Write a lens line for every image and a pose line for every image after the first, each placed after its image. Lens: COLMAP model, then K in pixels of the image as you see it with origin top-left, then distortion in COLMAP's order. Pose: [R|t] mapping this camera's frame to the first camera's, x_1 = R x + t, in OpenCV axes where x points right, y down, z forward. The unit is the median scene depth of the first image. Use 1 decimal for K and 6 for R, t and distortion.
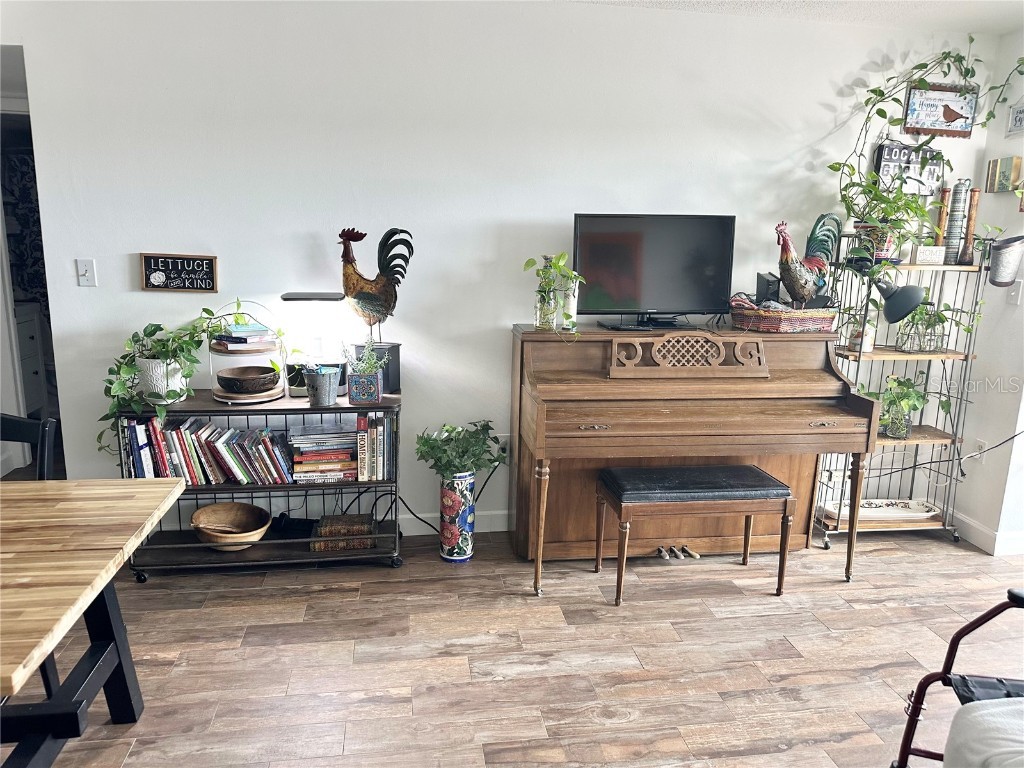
lens RADIAL K [[715.8, 0, 514.6], [0, 715.8, 387.9], [0, 0, 1]] dist [0.135116, -0.195968]
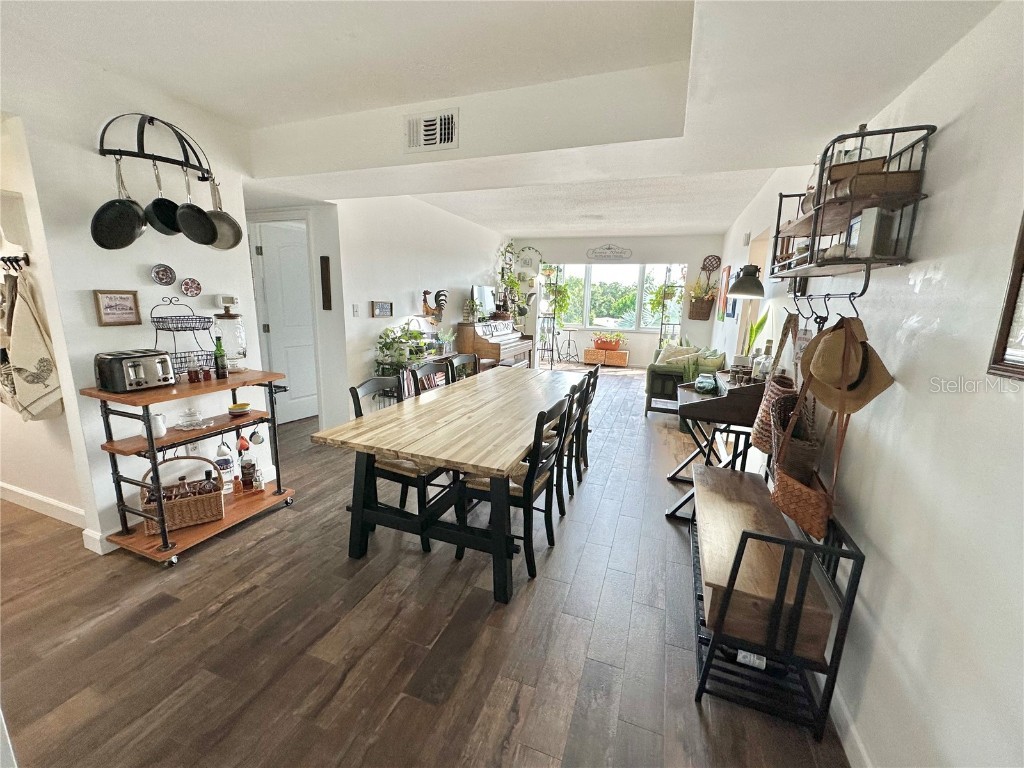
lens RADIAL K [[408.7, 0, 513.7], [0, 408.7, 383.1], [0, 0, 1]] dist [-0.002234, -0.000315]
pose [[0.494877, -0.188012, 0.848380, -1.351931], [0.161343, 0.979217, 0.122893, -0.016737], [-0.853853, 0.076063, 0.514926, -0.022865]]
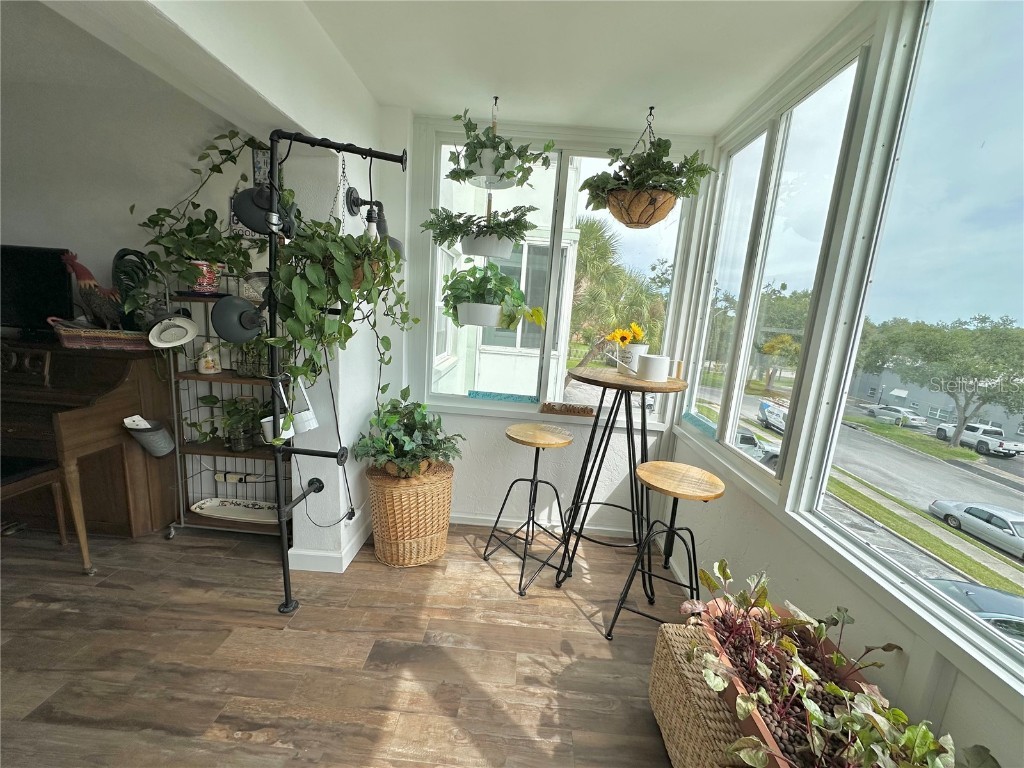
lens RADIAL K [[408.7, 0, 513.7], [0, 408.7, 383.1], [0, 0, 1]] dist [-0.002234, -0.000315]
pose [[0.979245, 0.076450, -0.187711, 1.151935], [-0.083217, 0.996126, -0.028426, -0.060722], [0.184811, 0.043457, 0.981813, 0.485814]]
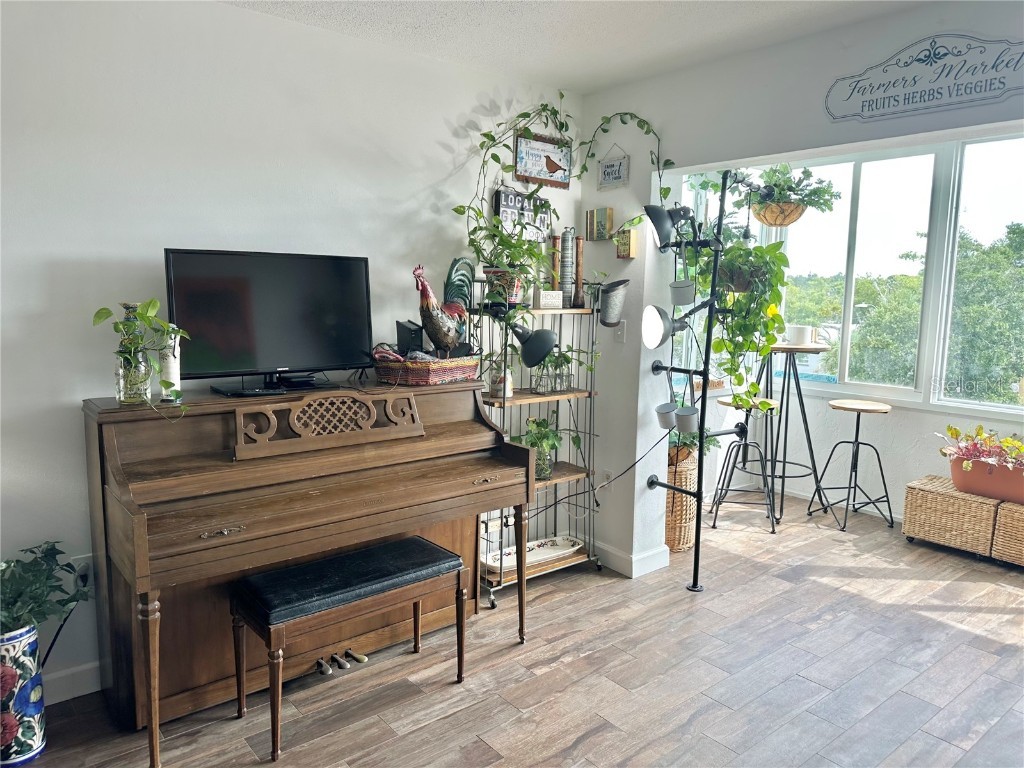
lens RADIAL K [[718.7, 0, 516.2], [0, 718.7, 389.9], [0, 0, 1]] dist [0.073230, -0.087735]
pose [[0.863624, -0.079102, 0.497891, 0.009855], [0.108278, 0.993670, -0.029946, -0.031012], [-0.492371, 0.079773, 0.866722, 0.165689]]
